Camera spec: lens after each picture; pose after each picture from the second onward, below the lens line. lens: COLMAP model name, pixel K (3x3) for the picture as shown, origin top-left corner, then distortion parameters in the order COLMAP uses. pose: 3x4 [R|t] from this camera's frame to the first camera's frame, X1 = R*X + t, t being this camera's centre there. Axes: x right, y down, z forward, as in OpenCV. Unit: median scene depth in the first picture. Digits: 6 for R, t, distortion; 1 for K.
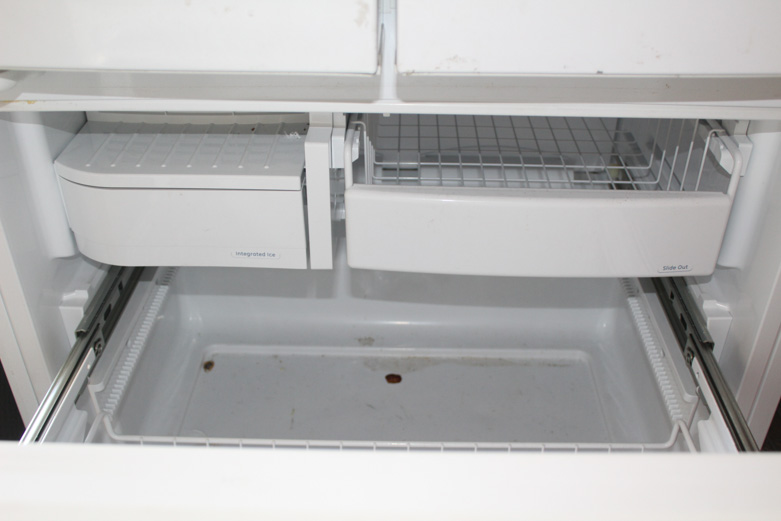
lens RADIAL K [[817.6, 0, 394.6], [0, 817.6, 260.8], [0, 0, 1]] dist [-0.084172, 0.002465]
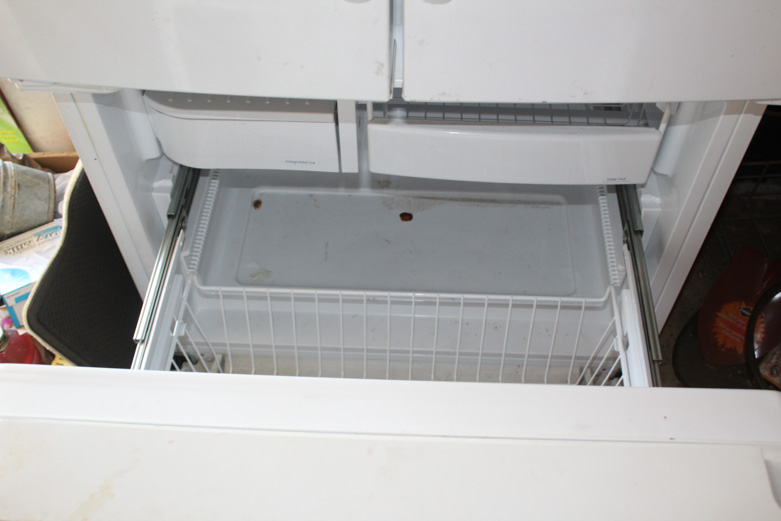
lens RADIAL K [[817.6, 0, 394.6], [0, 817.6, 260.8], [0, 0, 1]] dist [-0.084172, 0.002465]
pose [[0.999631, 0.013871, -0.023372, 0.015905], [-0.005794, 0.948951, 0.315371, -0.266879], [0.026554, -0.315119, 0.948681, -0.296197]]
